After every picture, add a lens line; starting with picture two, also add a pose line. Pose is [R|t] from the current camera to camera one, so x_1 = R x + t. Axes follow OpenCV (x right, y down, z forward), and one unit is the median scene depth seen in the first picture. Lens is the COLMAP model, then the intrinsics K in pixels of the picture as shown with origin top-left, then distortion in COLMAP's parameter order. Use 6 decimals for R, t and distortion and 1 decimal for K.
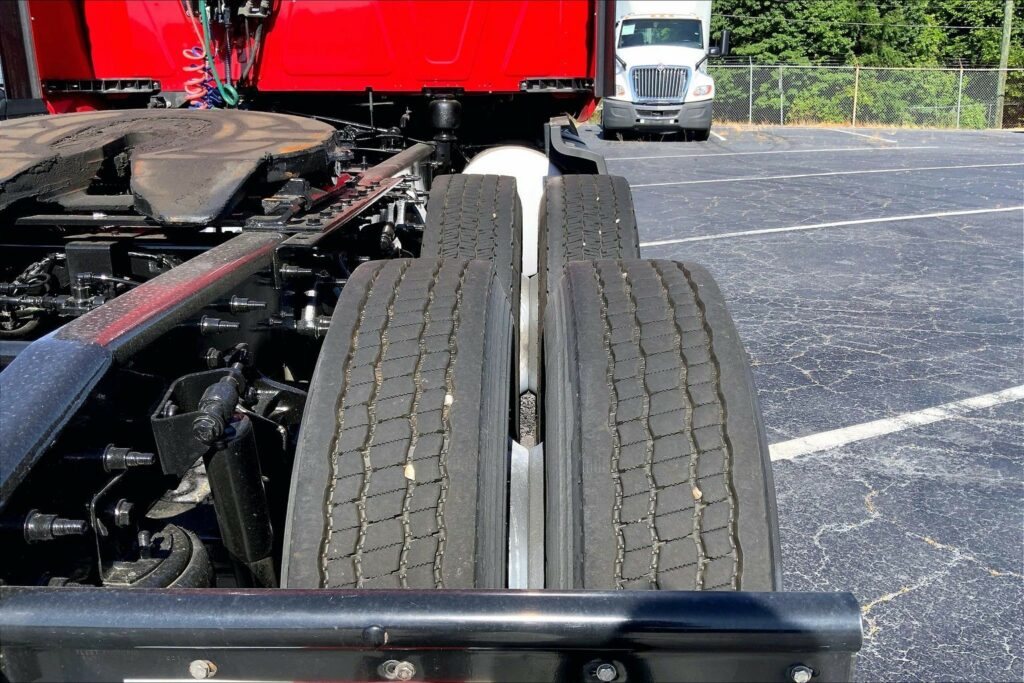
lens RADIAL K [[848.4, 0, 512.0], [0, 848.4, 341.5], [0, 0, 1]] dist [0.053664, -0.103263]
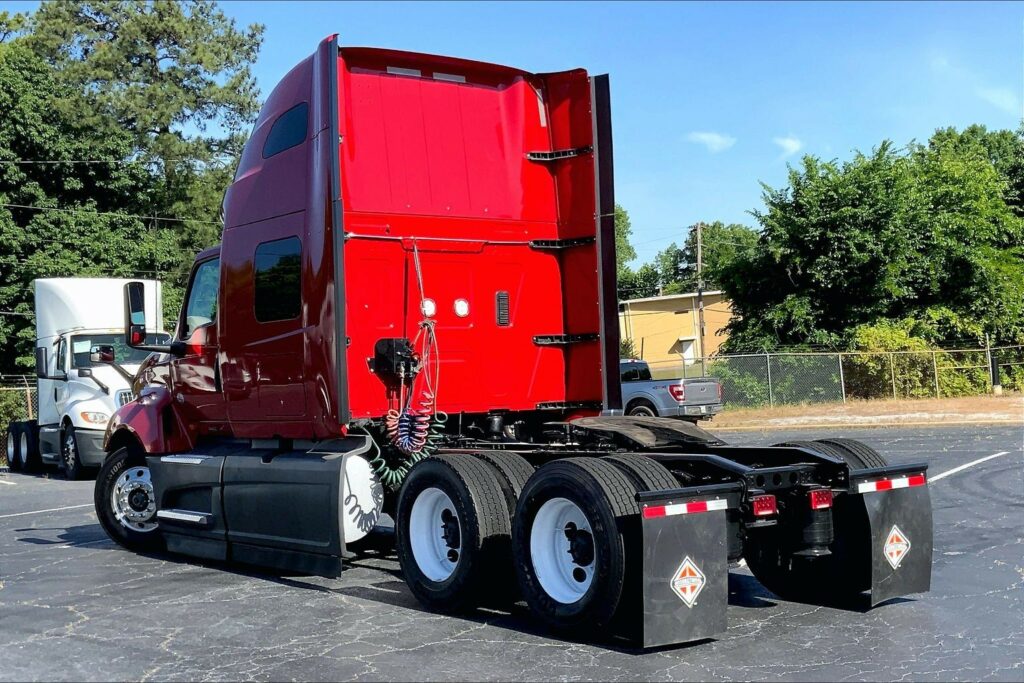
lens RADIAL K [[1425.4, 0, 538.5], [0, 1425.4, 343.2], [0, 0, 1]] dist [0.057905, -0.007328]
pose [[0.782597, -0.016044, 0.622322, -0.804116], [0.219857, 0.942373, -0.252184, 0.131013], [-0.582413, 0.334180, 0.741025, -0.506377]]
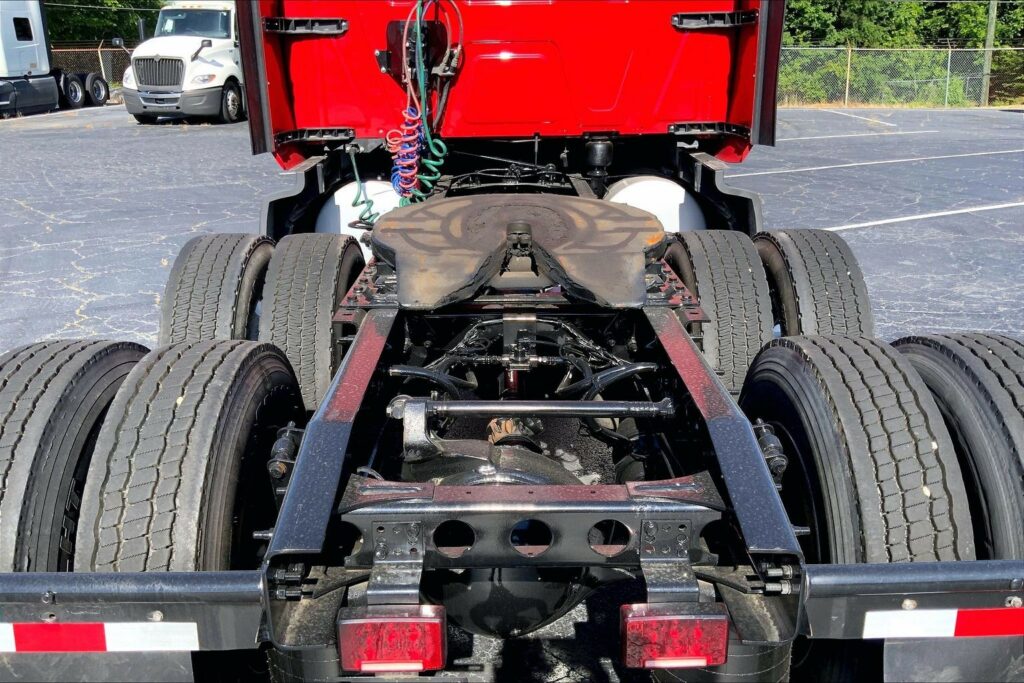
lens RADIAL K [[848.4, 0, 512.0], [0, 848.4, 341.5], [0, 0, 1]] dist [0.053664, -0.103263]
pose [[0.999387, -0.021024, 0.028008, -0.114589], [0.020191, 0.999354, 0.029720, -0.024078], [-0.028615, -0.029136, 0.999166, -0.074906]]
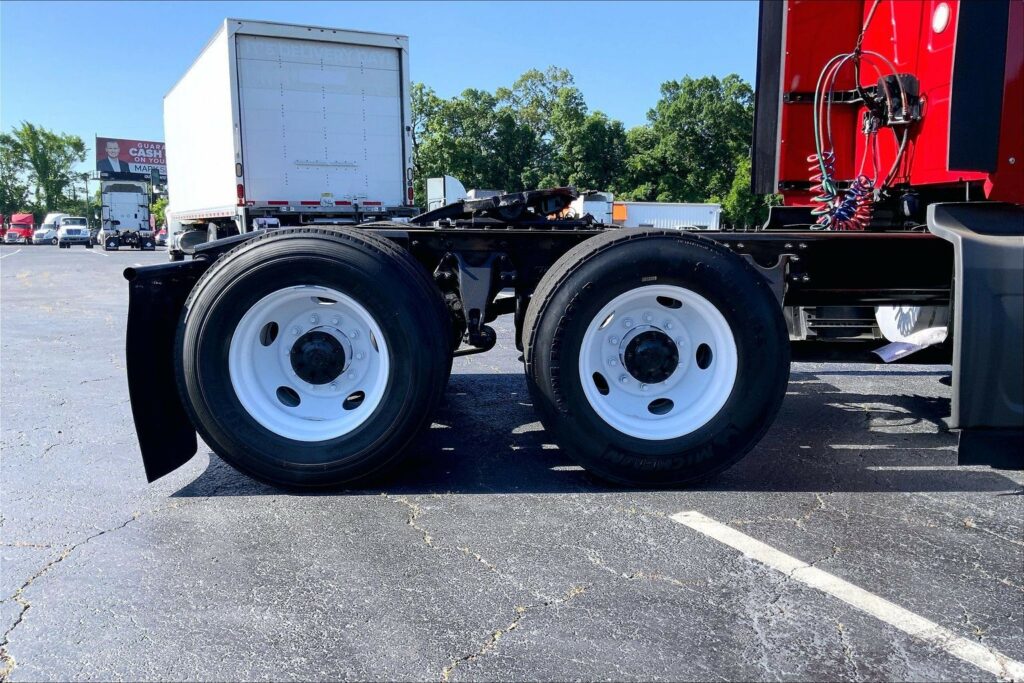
lens RADIAL K [[848.4, 0, 512.0], [0, 848.4, 341.5], [0, 0, 1]] dist [0.053664, -0.103263]
pose [[0.029701, 0.142236, -0.989387, 0.407299], [-0.300479, 0.945311, 0.126880, -0.038810], [0.953326, 0.293522, 0.070815, 0.225949]]
